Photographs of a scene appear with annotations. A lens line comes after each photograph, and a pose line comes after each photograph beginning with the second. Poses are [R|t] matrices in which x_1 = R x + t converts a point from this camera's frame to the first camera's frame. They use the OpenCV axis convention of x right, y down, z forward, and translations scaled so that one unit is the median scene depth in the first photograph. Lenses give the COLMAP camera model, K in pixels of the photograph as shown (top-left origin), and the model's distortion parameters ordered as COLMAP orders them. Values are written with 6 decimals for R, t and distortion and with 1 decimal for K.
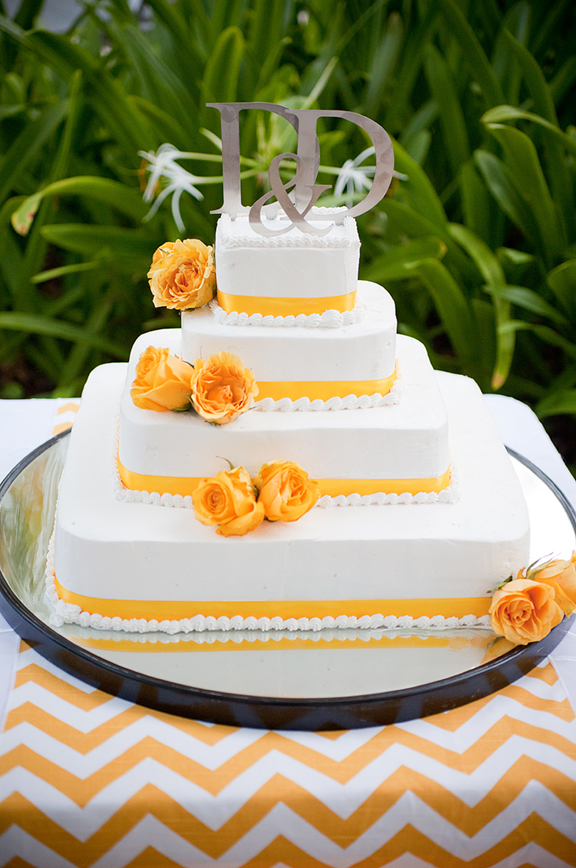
lens RADIAL K [[1191.6, 0, 288.0], [0, 1191.6, 434.0], [0, 0, 1]] dist [0.006073, -0.004028]
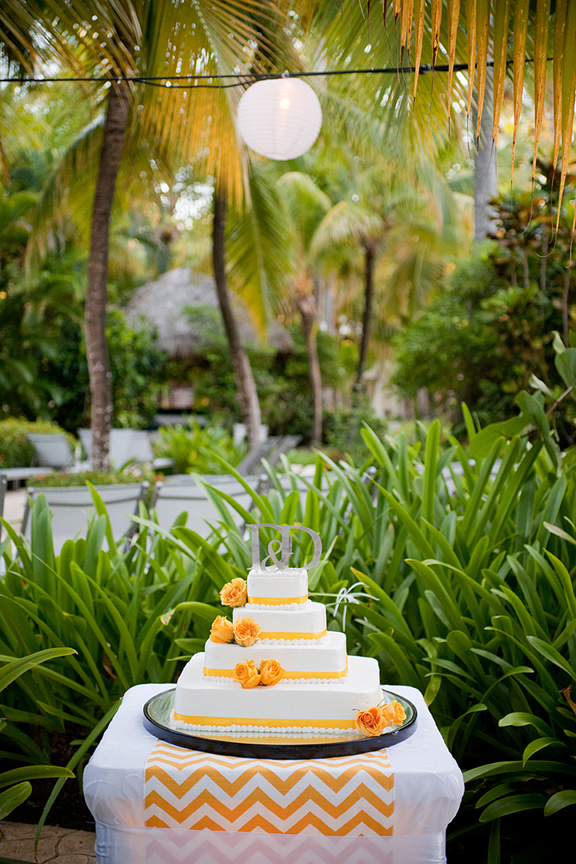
lens RADIAL K [[1230.8, 0, 288.0], [0, 1230.8, 432.0], [0, 0, 1]] dist [-0.000441, 0.002375]
pose [[0.994056, -0.028772, -0.105000, 0.299104], [-0.021838, 0.892152, -0.451208, 0.717662], [0.106658, 0.450819, 0.886220, -1.380894]]
